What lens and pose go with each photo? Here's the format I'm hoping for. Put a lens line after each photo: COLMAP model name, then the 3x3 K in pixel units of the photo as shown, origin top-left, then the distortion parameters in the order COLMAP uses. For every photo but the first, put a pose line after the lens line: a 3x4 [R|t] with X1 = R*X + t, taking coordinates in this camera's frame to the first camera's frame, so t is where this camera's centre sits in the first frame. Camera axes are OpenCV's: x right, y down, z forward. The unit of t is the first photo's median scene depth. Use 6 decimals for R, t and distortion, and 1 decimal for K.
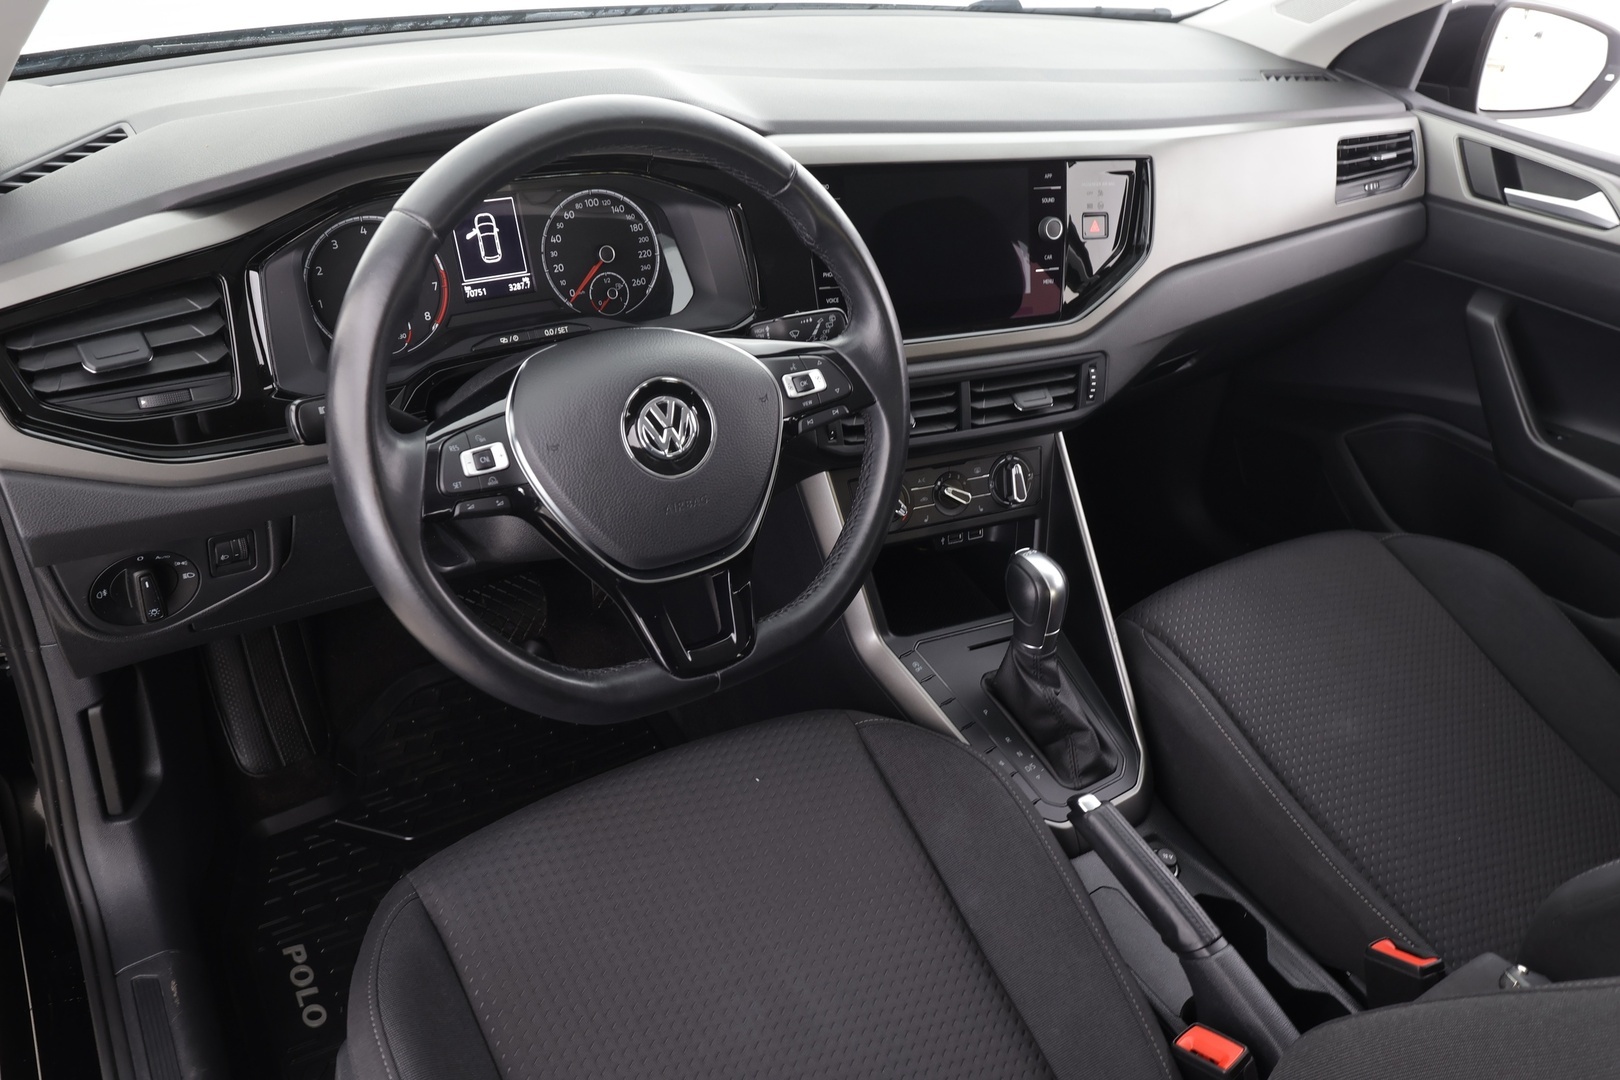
lens RADIAL K [[1169.8, 0, 803.5], [0, 1169.8, 547.2], [0, 0, 1]] dist [0.002895, -0.006270]
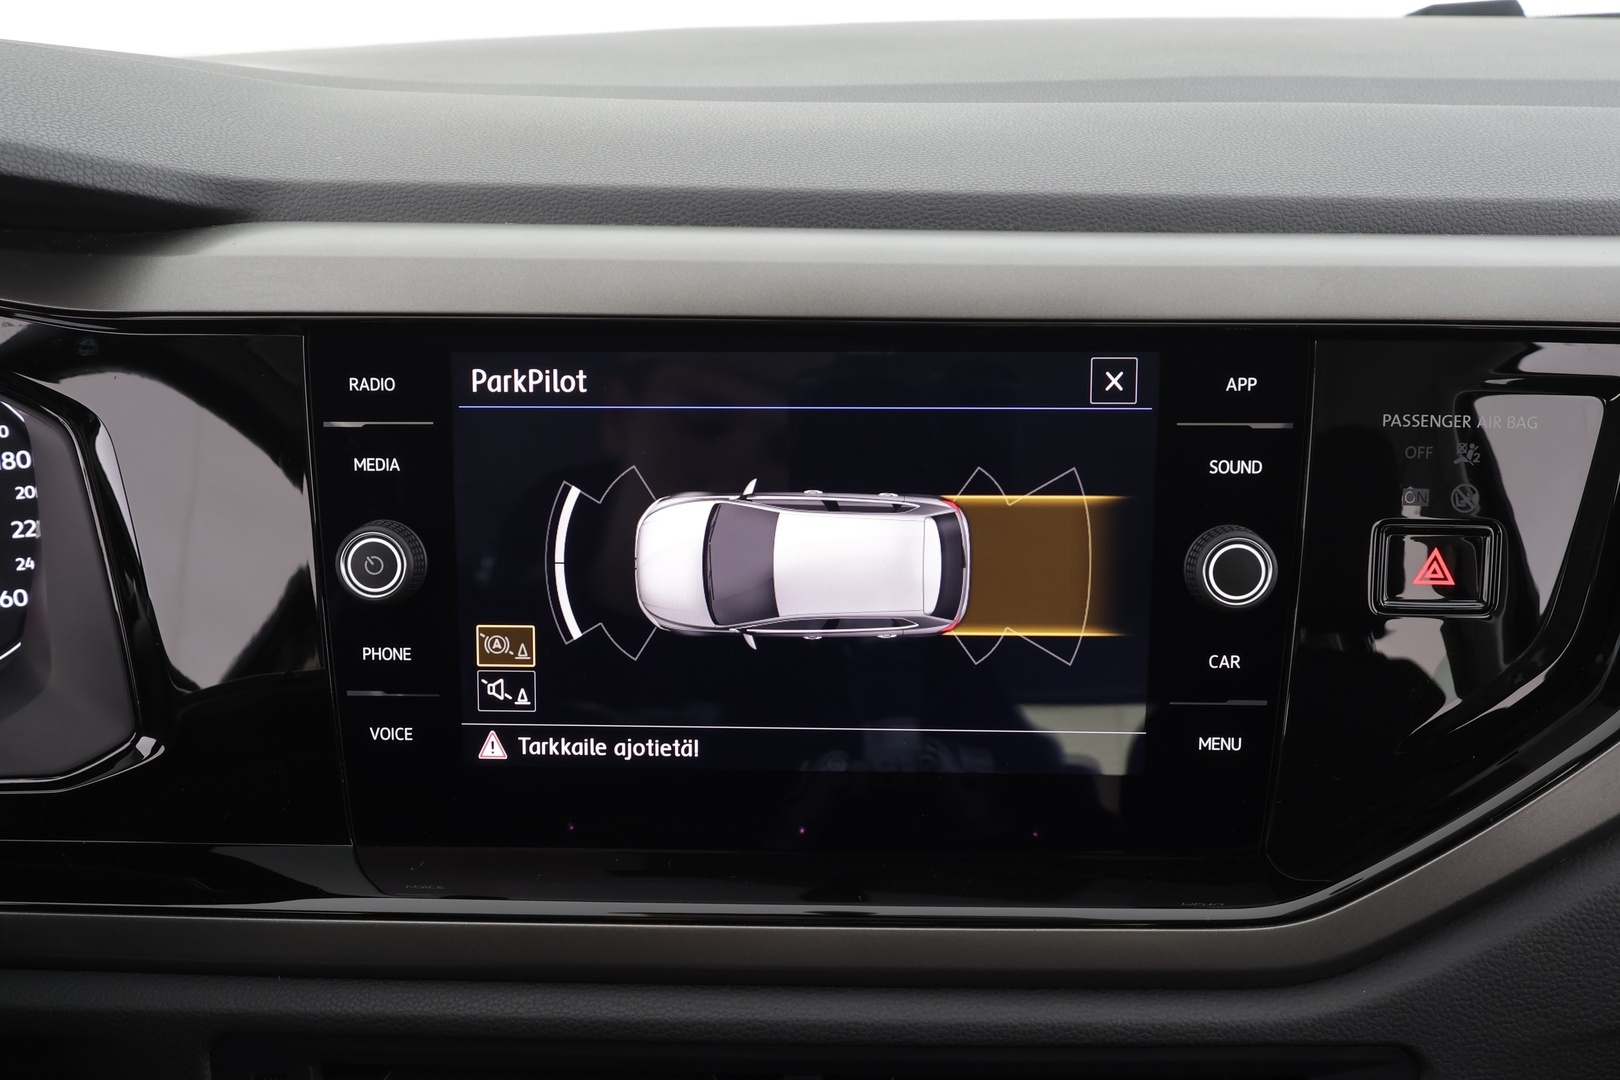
lens RADIAL K [[1282.2, 0, 812.2], [0, 1282.2, 540.8], [0, 0, 1]] dist [-0.014313, -0.005038]
pose [[0.900120, 0.106468, -0.422432, 0.273731], [-0.167348, 0.979782, -0.109645, -0.250197], [0.402218, 0.169387, 0.899738, 0.749959]]
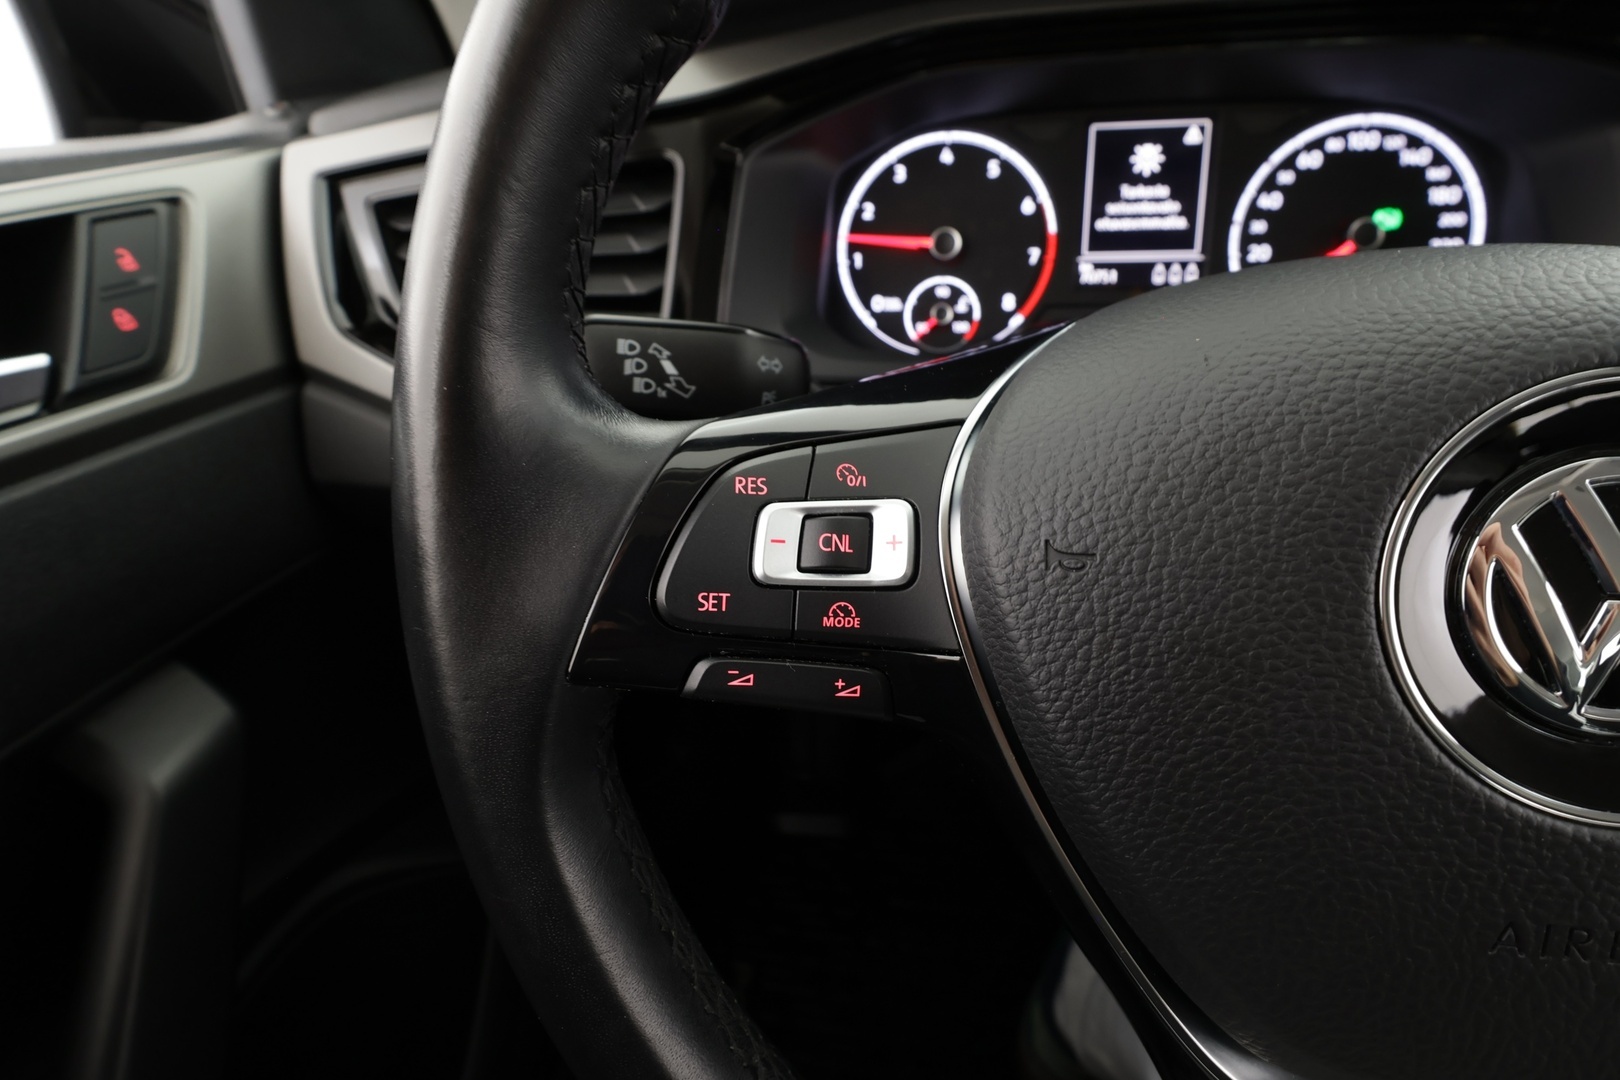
lens RADIAL K [[752.4, 0, 818.4], [0, 752.4, 534.9], [0, 0, 1]] dist [0.005419, -0.001255]
pose [[0.748746, 0.251756, -0.613187, -0.108472], [-0.288200, 0.956697, 0.040878, -0.059314], [0.596925, 0.146113, 0.788880, 0.593766]]
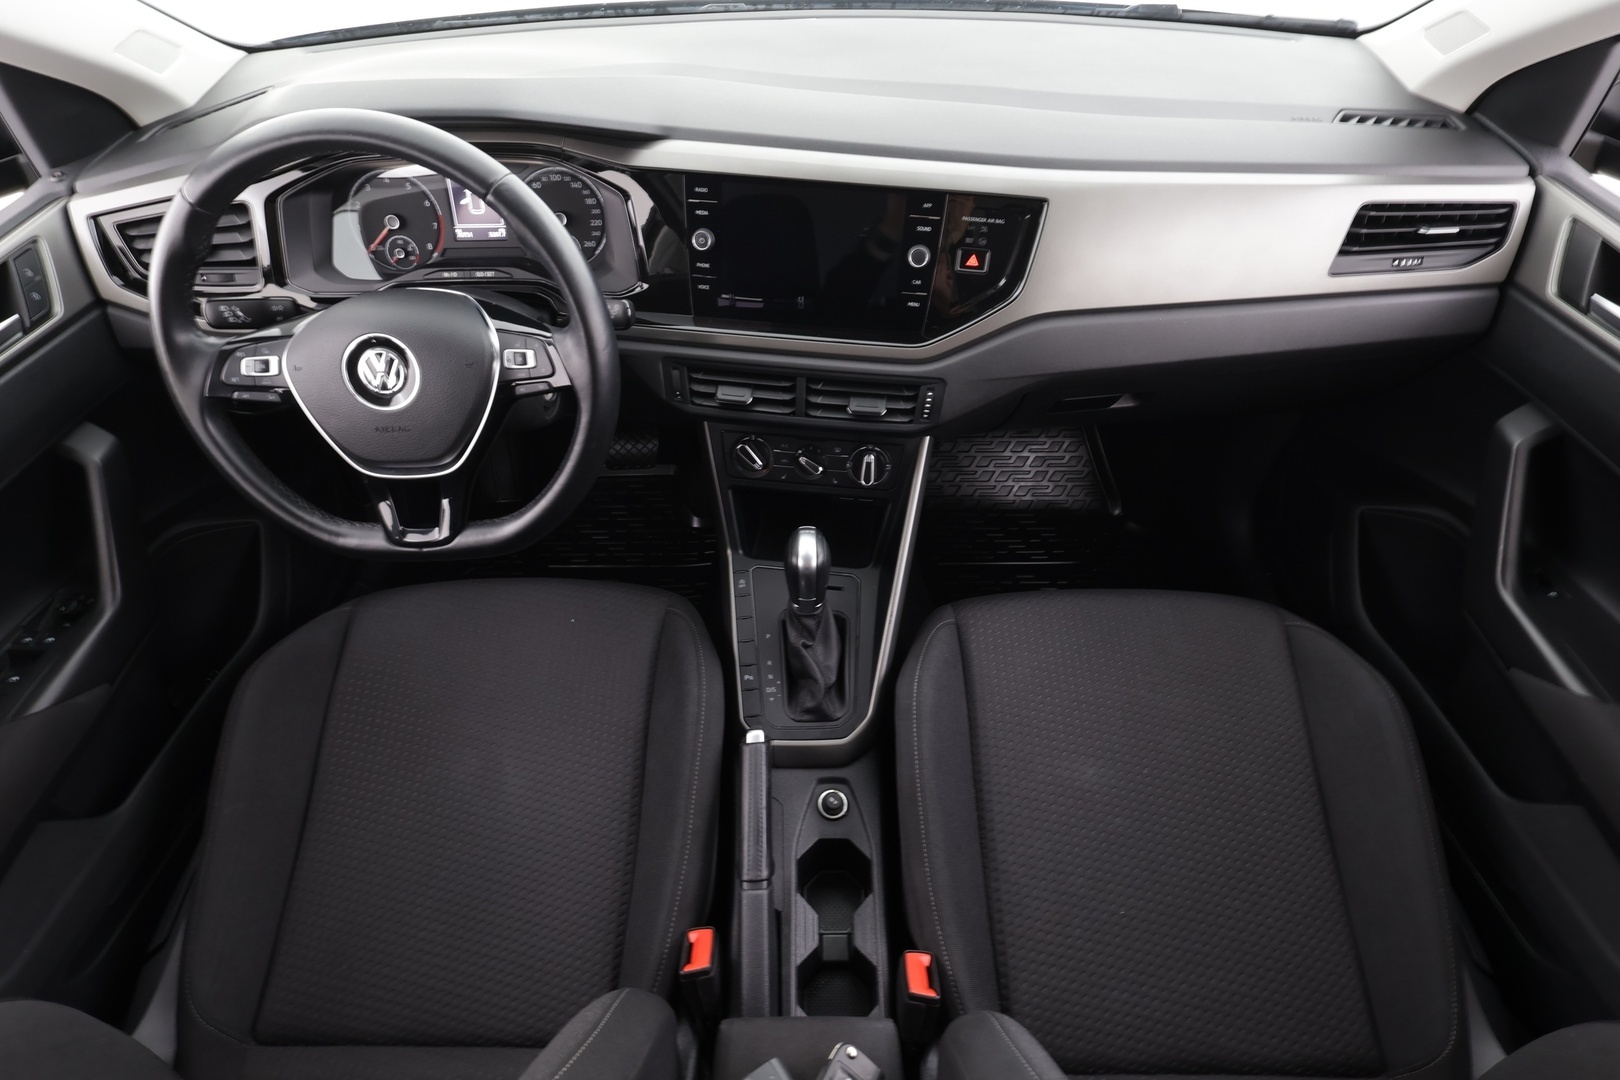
lens RADIAL K [[788.4, 0, 807.9], [0, 788.4, 540.3], [0, 0, 1]] dist [-0.000950, 0.000499]
pose [[0.843726, 0.332767, -0.421179, 0.570826], [-0.241194, 0.936007, 0.256354, -0.206383], [0.479533, -0.114706, 0.869995, 0.310472]]
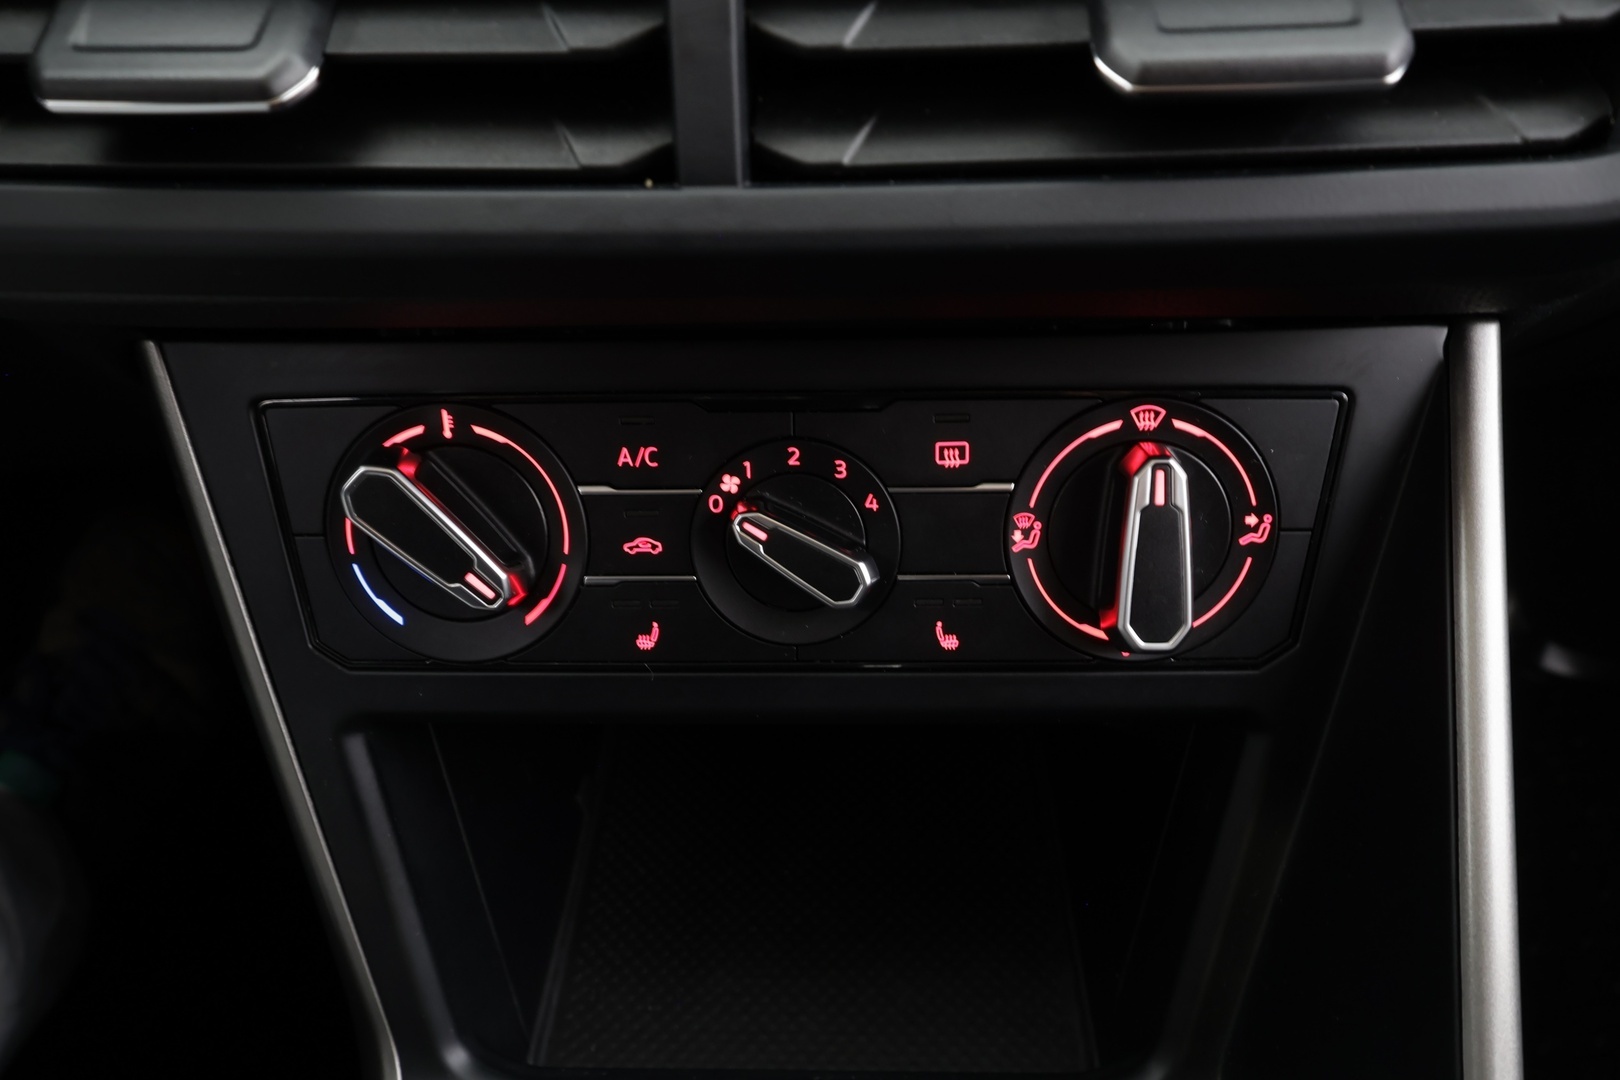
lens RADIAL K [[1093.4, 0, 804.5], [0, 1093.4, 545.2], [0, 0, 1]] dist [0.008345, 0.002086]
pose [[0.892940, 0.203252, -0.401681, 0.236520], [-0.168425, 0.978307, 0.120617, -0.079110], [0.417483, -0.040050, 0.907802, 0.940928]]
